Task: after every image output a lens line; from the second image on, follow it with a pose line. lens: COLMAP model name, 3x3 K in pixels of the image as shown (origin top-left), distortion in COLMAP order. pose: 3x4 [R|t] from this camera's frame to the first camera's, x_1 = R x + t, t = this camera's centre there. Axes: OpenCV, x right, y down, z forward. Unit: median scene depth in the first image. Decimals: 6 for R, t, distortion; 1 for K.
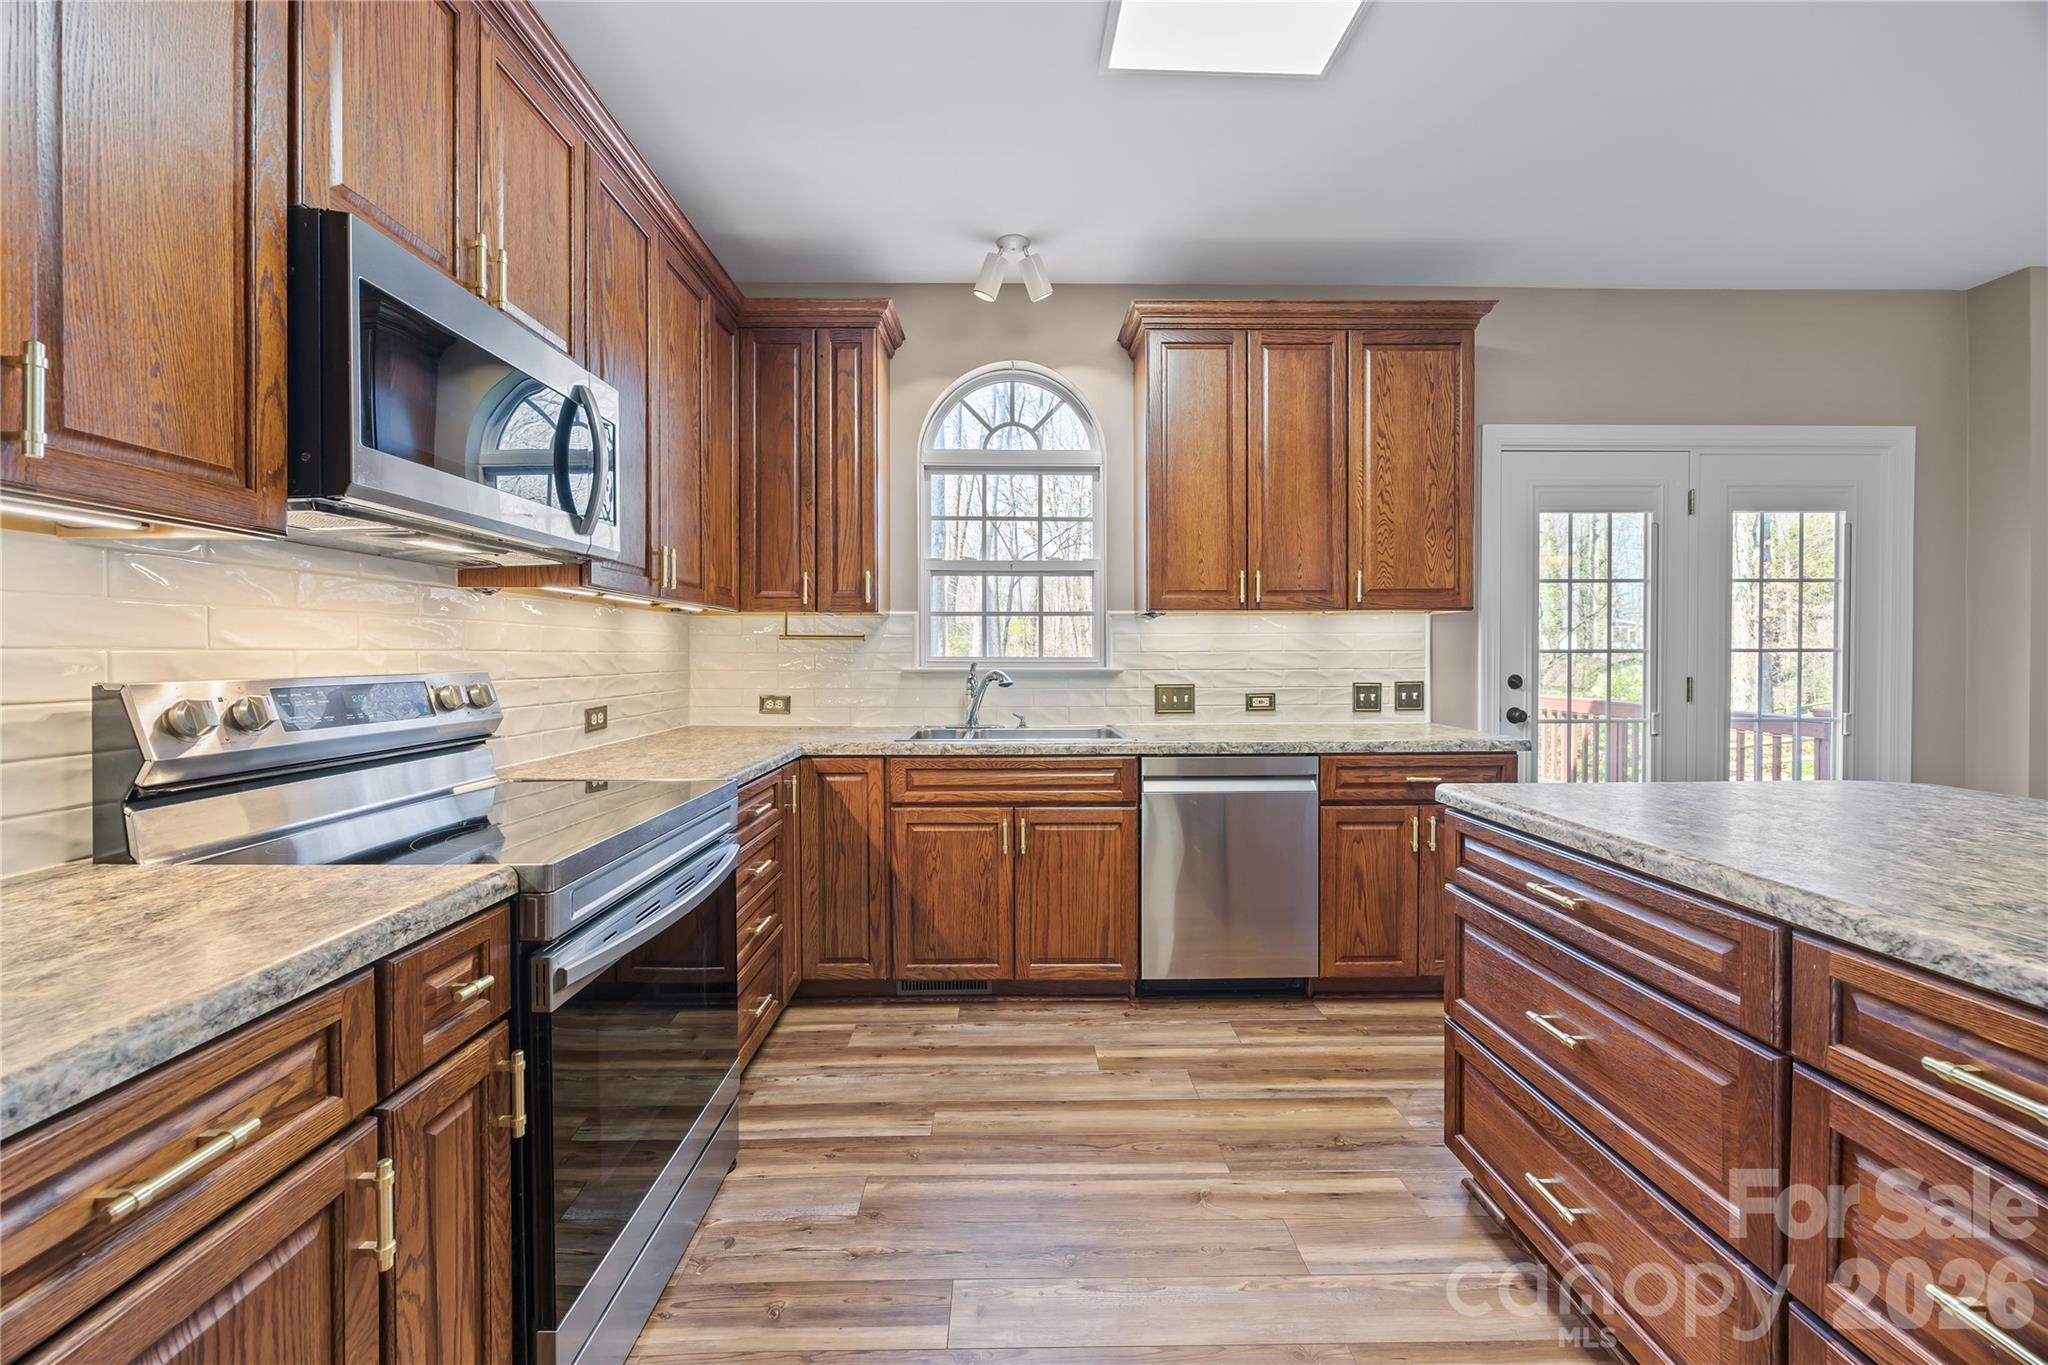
lens RADIAL K [[777.1, 0, 1023.2], [0, 777.1, 667.8], [0, 0, 1]] dist [-0.001456, 0.000320]
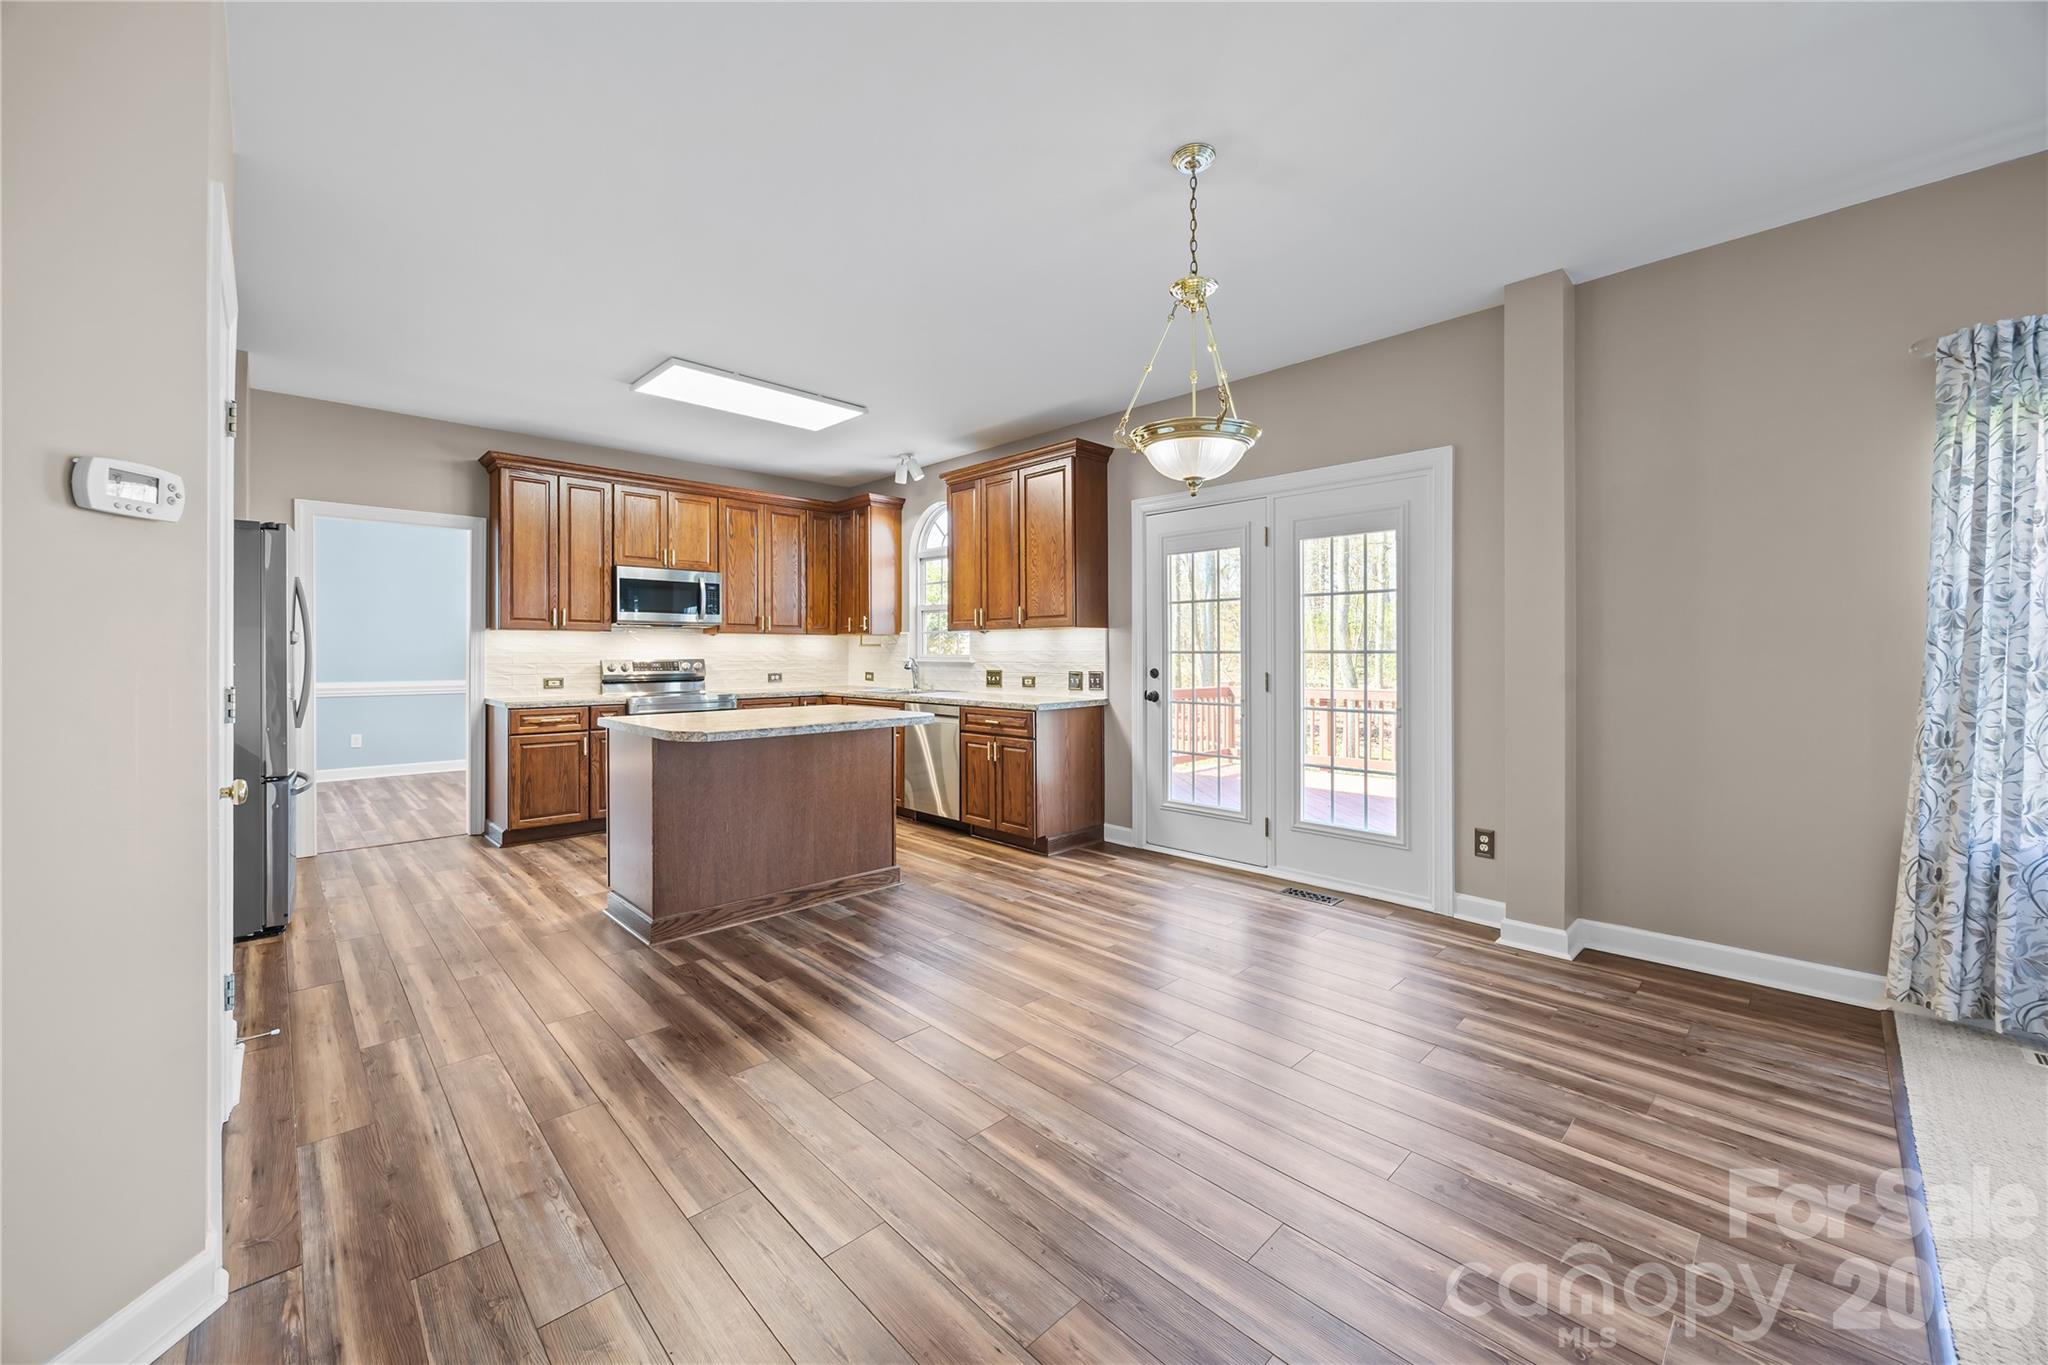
lens RADIAL K [[781.0, 0, 1018.7], [0, 781.0, 655.8], [0, 0, 1]] dist [-0.001925, -0.000027]
pose [[0.682346, 0.005330, -0.731010, 1.713126], [-0.010629, 0.999940, -0.002630, -0.008565], [0.730952, 0.009565, 0.682362, -0.203479]]
